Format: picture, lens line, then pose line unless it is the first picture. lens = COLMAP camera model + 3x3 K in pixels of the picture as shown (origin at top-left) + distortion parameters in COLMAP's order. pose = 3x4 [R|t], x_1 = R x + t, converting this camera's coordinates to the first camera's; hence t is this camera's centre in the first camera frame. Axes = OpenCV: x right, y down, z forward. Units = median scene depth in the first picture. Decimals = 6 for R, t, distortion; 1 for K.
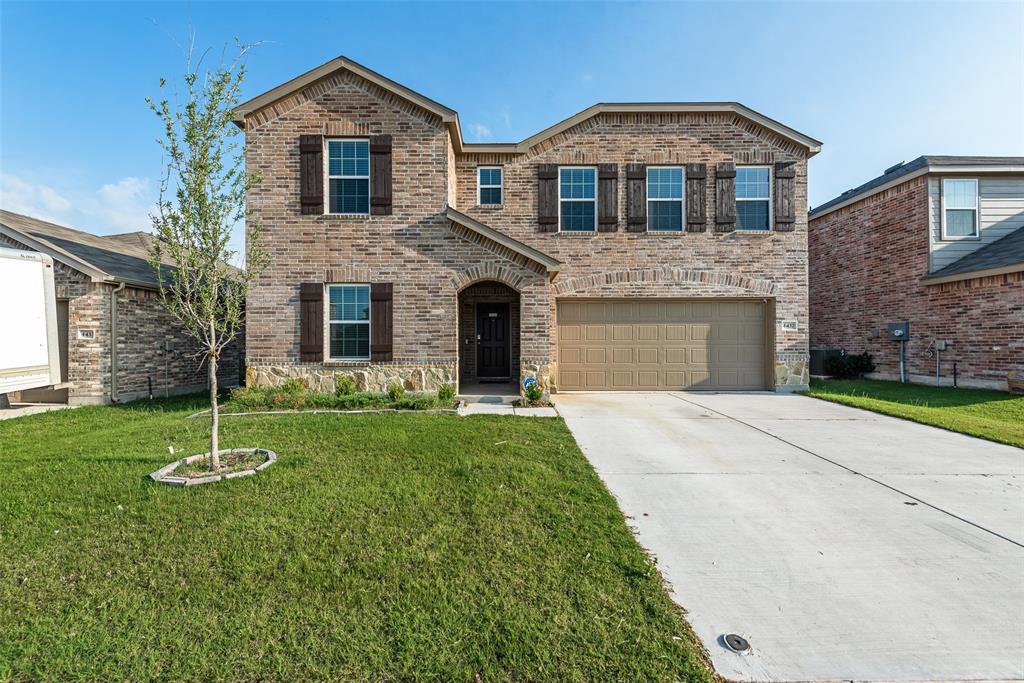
lens RADIAL K [[435.3, 0, 517.0], [0, 435.3, 343.6], [0, 0, 1]] dist [0.002625, -0.000036]
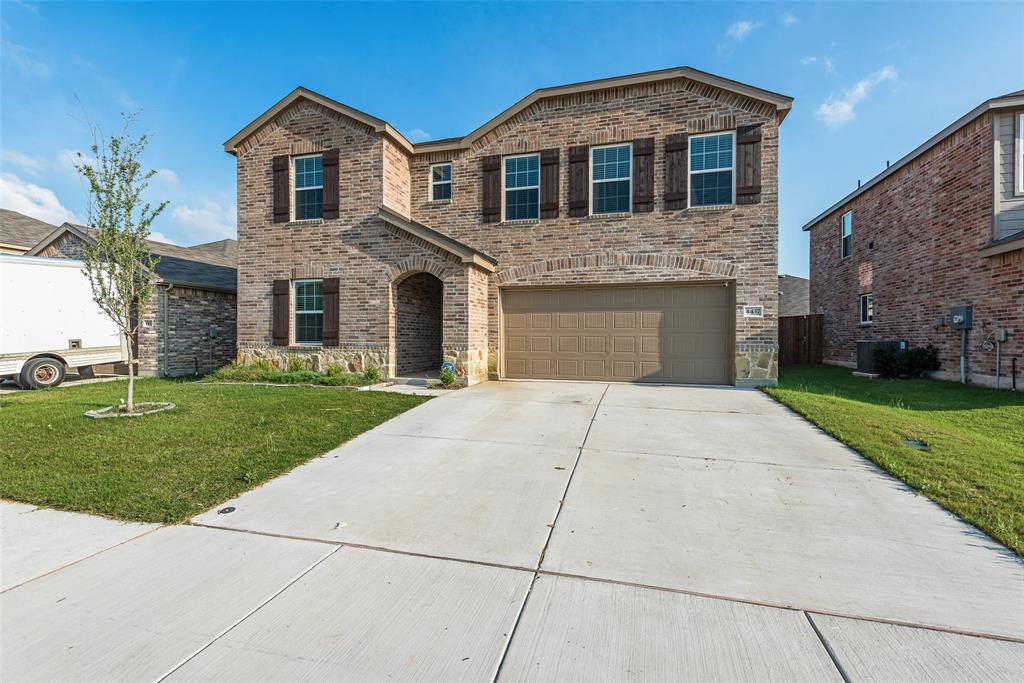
lens RADIAL K [[489.8, 0, 512.0], [0, 489.8, 341.5], [0, 0, 1]] dist [0.008198, 0.000489]
pose [[0.955818, 0.007312, -0.293867, 0.456286], [-0.004836, 0.999946, 0.009153, 0.012703], [0.293919, -0.007327, 0.955802, -0.089377]]
